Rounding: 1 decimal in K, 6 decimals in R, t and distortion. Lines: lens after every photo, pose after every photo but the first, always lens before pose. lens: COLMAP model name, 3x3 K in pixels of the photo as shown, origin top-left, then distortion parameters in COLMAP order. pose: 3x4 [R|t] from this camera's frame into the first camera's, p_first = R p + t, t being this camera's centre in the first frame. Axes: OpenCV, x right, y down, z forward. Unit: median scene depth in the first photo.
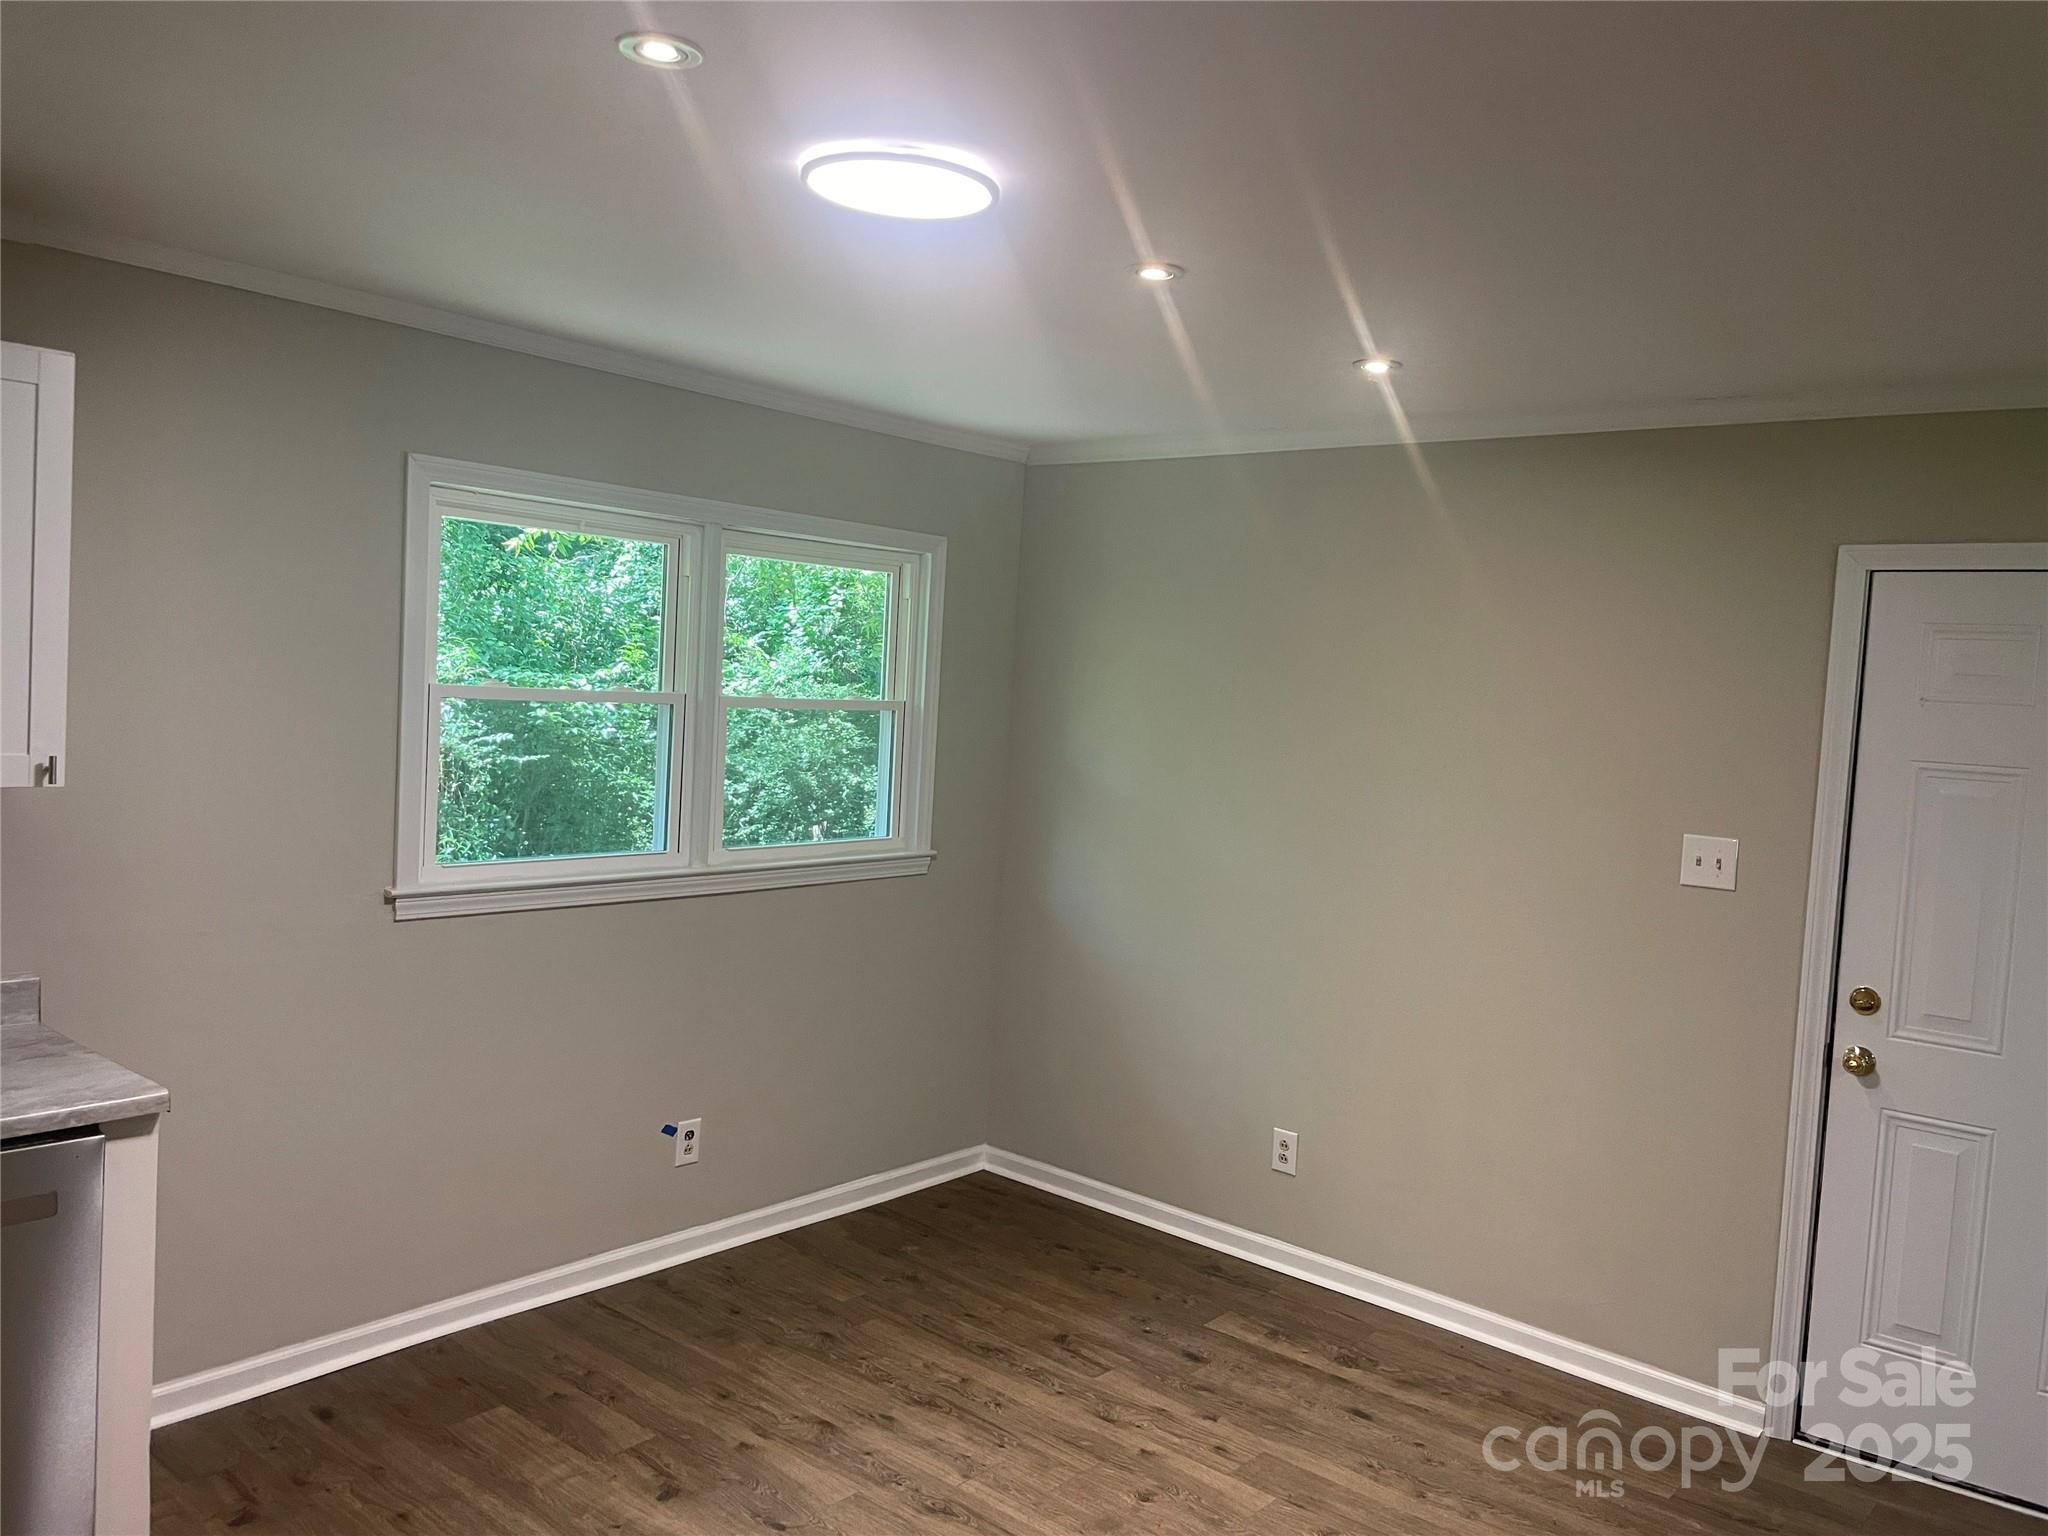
lens RADIAL K [[1562.8, 0, 1032.0], [0, 1562.8, 778.1], [0, 0, 1]] dist [0.064964, -0.087440]
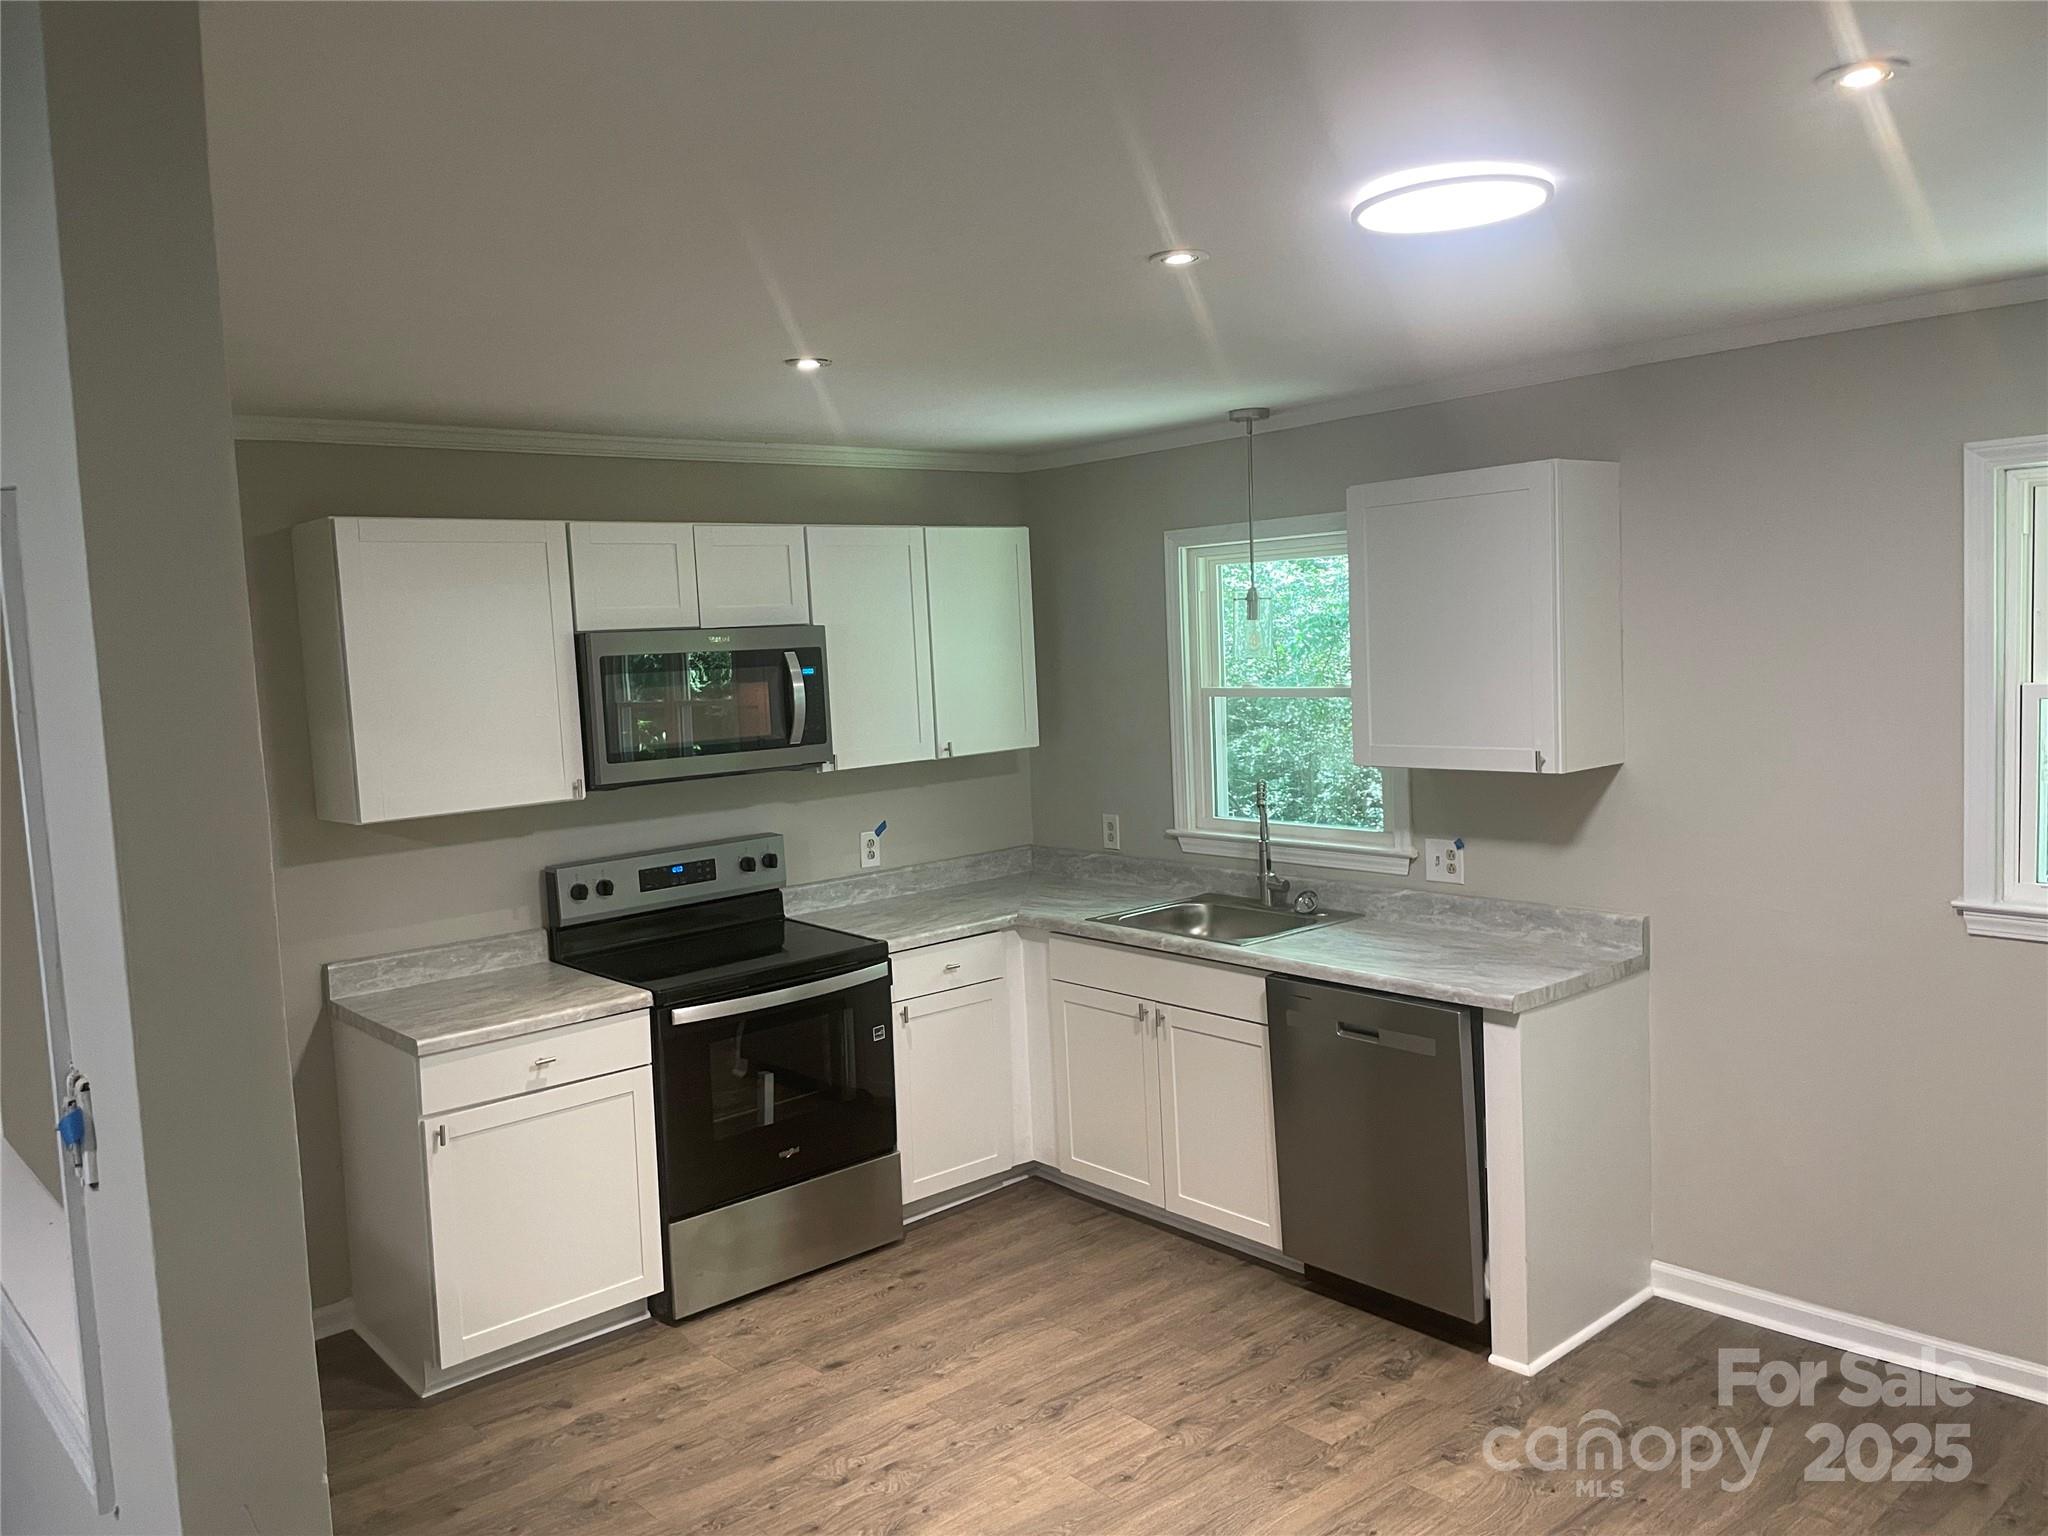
lens RADIAL K [[1562.8, 0, 1011.4], [0, 1562.8, 766.2], [0, 0, 1]] dist [0.064964, -0.087440]
pose [[-0.169325, 0.036605, -0.984880, 0.608269], [-0.027898, 0.998732, 0.041916, -0.033888], [0.985165, 0.034574, -0.168089, 0.556172]]
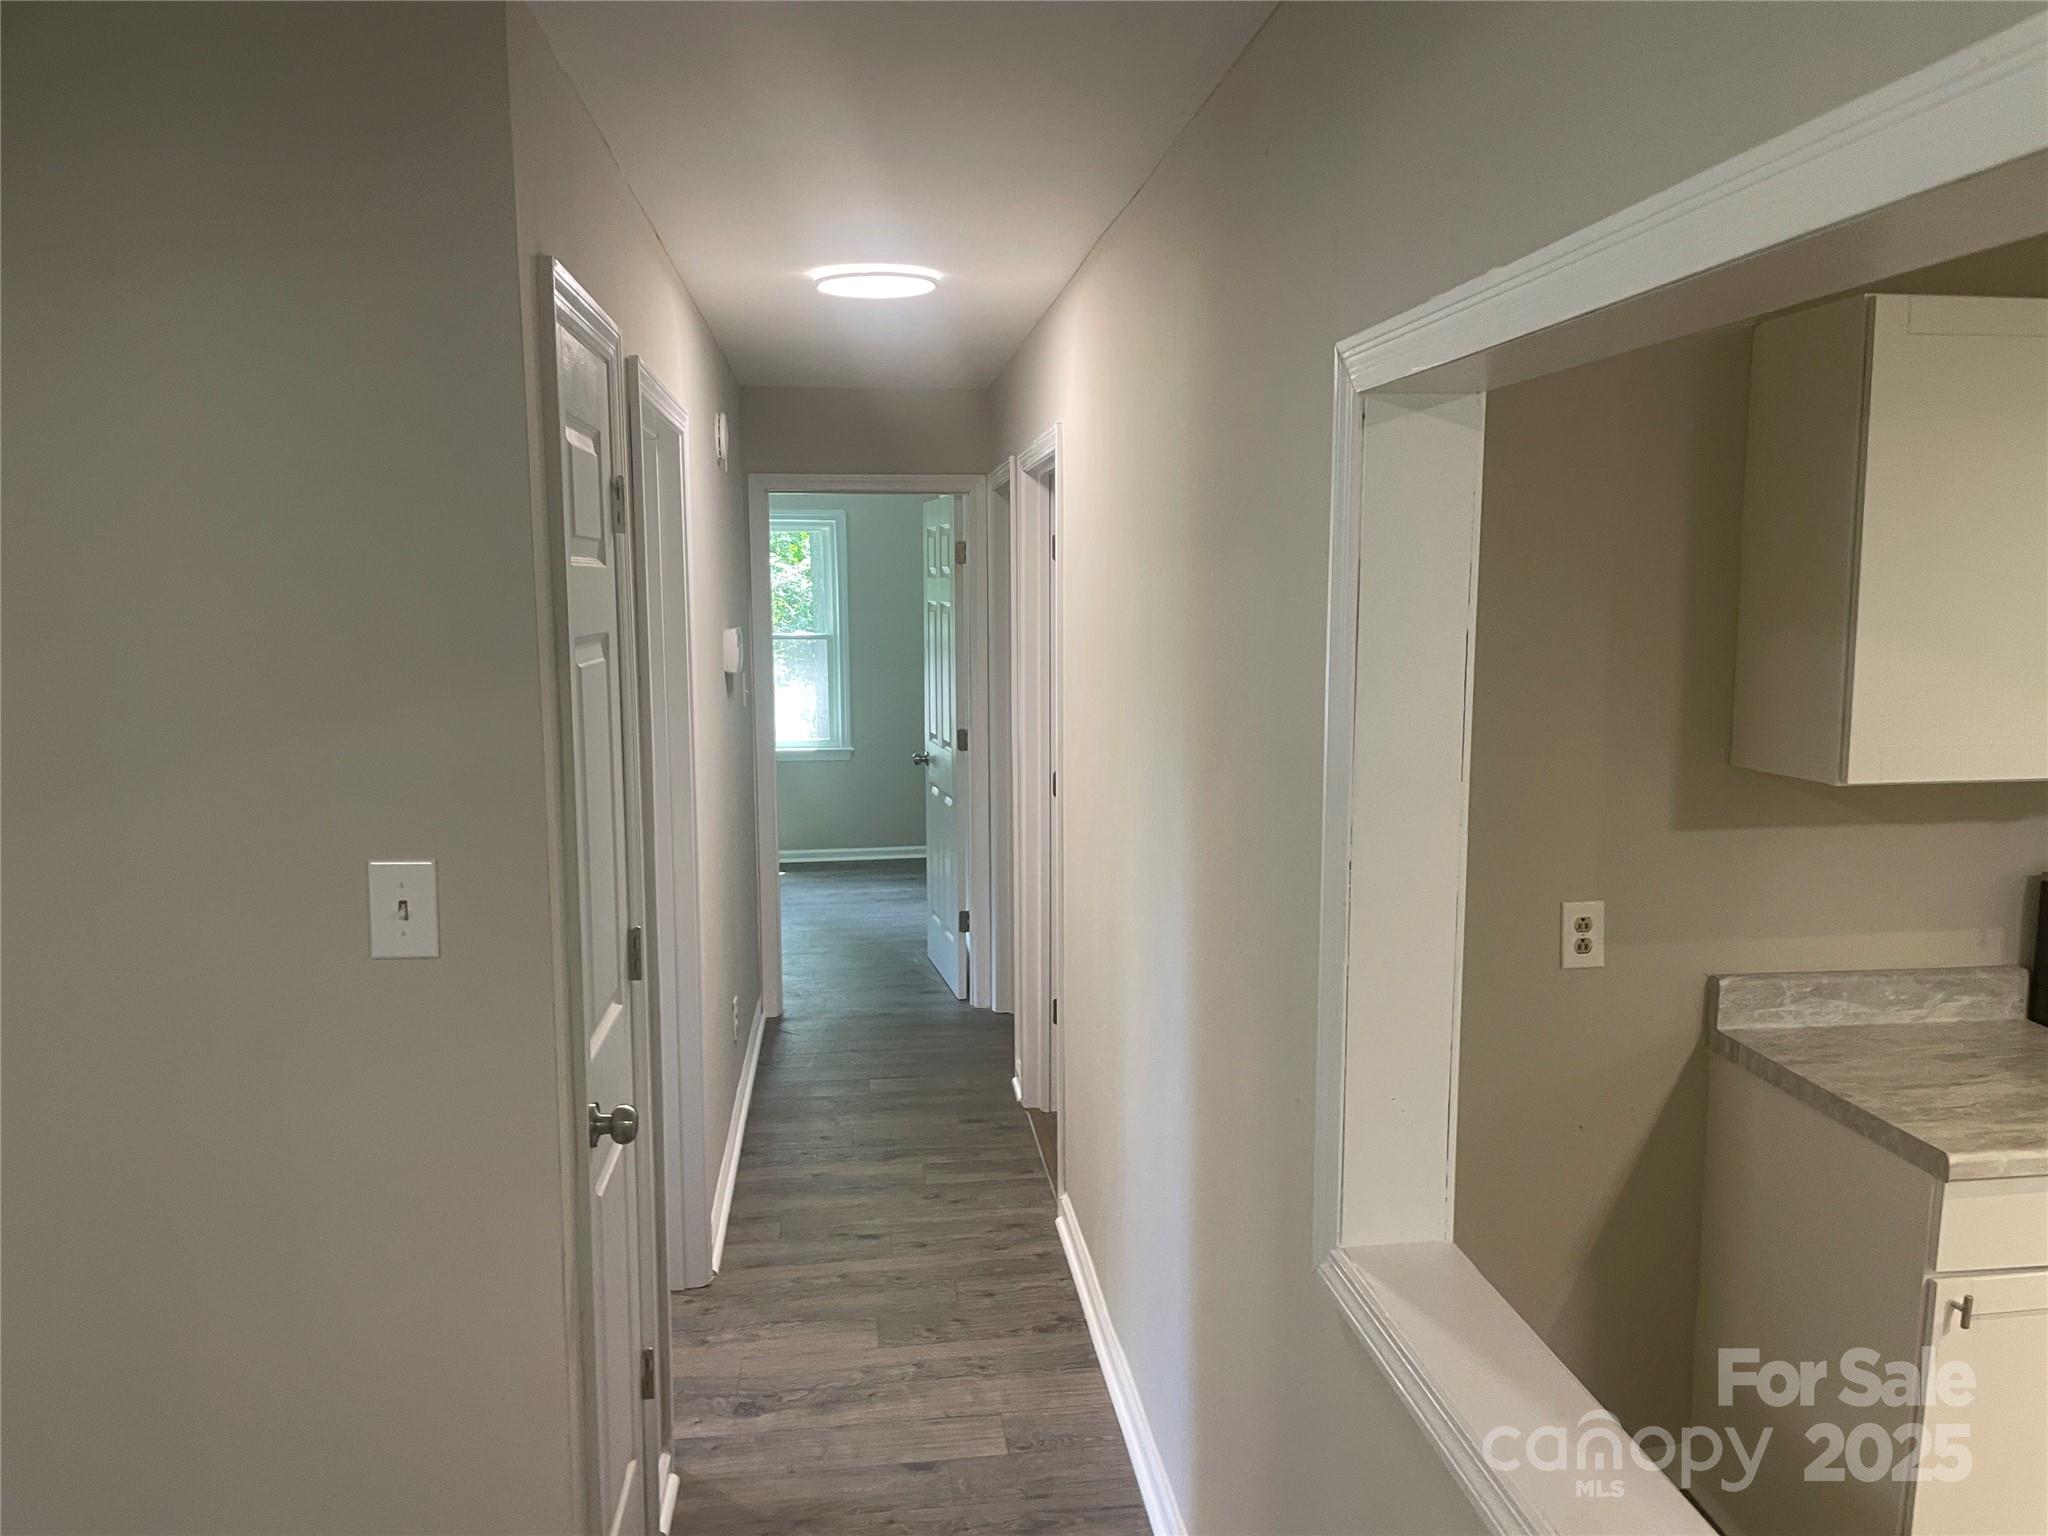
lens RADIAL K [[1562.8, 0, 1029.4], [0, 1562.8, 764.2], [0, 0, 1]] dist [0.064964, -0.087440]
pose [[-0.694920, 0.030618, -0.718435, 0.380571], [-0.079834, 0.989632, 0.119397, -0.001335], [0.714641, 0.140327, -0.685271, 0.177100]]
